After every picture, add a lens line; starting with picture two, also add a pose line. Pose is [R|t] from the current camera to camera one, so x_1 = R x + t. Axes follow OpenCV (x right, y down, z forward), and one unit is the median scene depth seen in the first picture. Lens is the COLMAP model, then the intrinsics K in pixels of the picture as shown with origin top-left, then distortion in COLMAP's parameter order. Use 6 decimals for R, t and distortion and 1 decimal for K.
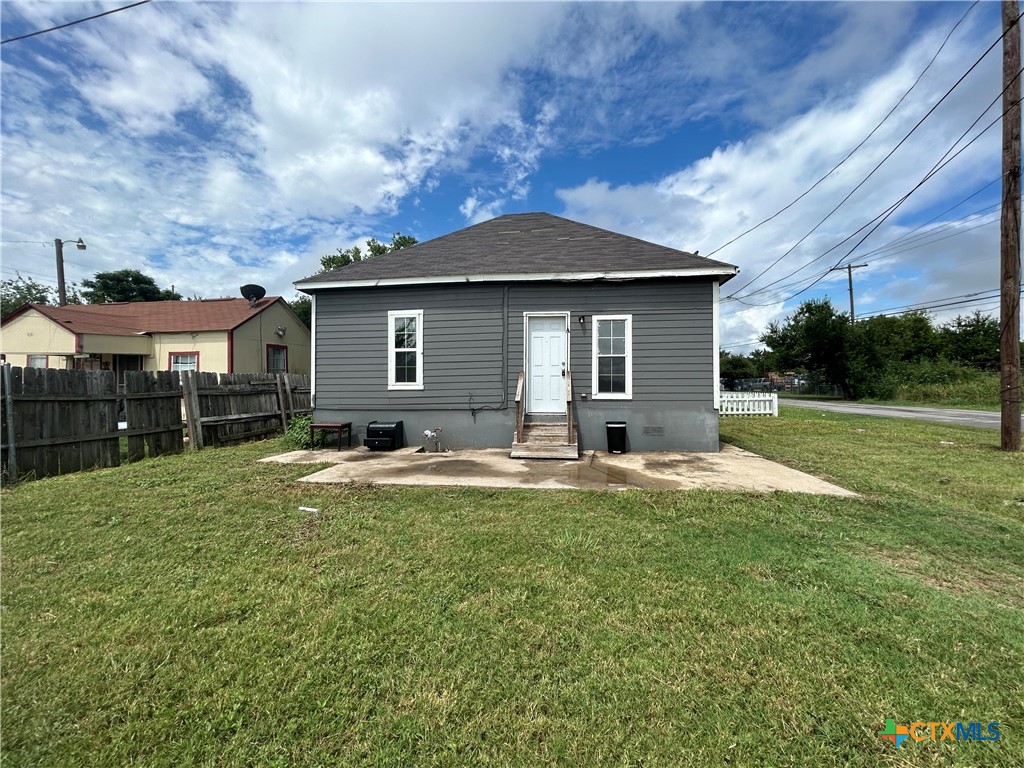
lens RADIAL K [[409.2, 0, 513.7], [0, 409.2, 386.0], [0, 0, 1]] dist [-0.003531, -0.000699]
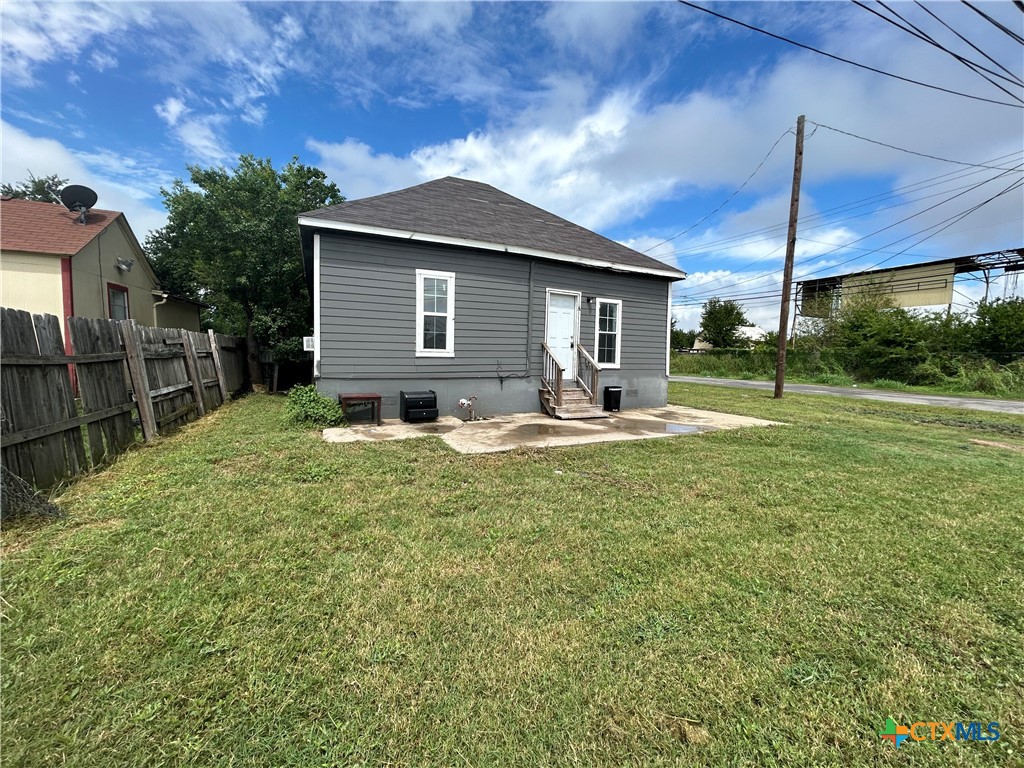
lens RADIAL K [[409.2, 0, 511.3], [0, 409.2, 387.5], [0, 0, 1]] dist [-0.003531, -0.000699]
pose [[0.841797, -0.019463, 0.539443, -0.634533], [-0.022901, 0.997162, 0.071715, 0.007790], [-0.539308, -0.072723, 0.838963, 0.113047]]
